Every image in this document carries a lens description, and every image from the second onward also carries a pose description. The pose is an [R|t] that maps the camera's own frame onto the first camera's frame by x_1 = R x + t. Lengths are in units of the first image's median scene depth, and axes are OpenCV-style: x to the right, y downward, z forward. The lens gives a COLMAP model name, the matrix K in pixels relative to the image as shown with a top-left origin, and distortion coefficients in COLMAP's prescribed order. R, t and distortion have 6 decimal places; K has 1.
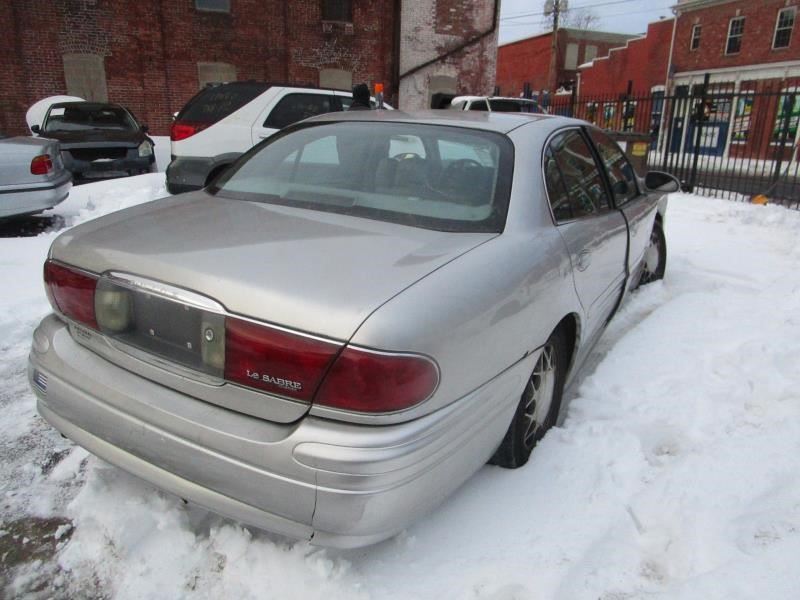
lens RADIAL K [[566.0, 0, 399.8], [0, 566.0, 298.6], [0, 0, 1]] dist [-0.022288, 0.006973]
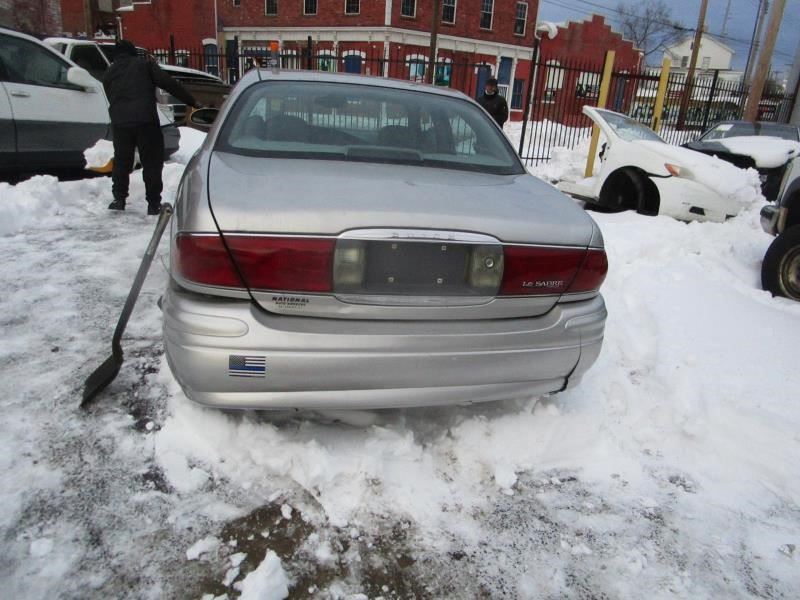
lens RADIAL K [[566.0, 0, 399.4], [0, 566.0, 301.1], [0, 0, 1]] dist [-0.022288, 0.006973]
pose [[0.727961, -0.209054, 0.652970, -0.193509], [0.154579, 0.977903, 0.140753, -0.008886], [-0.667966, -0.001527, 0.744190, 0.027788]]
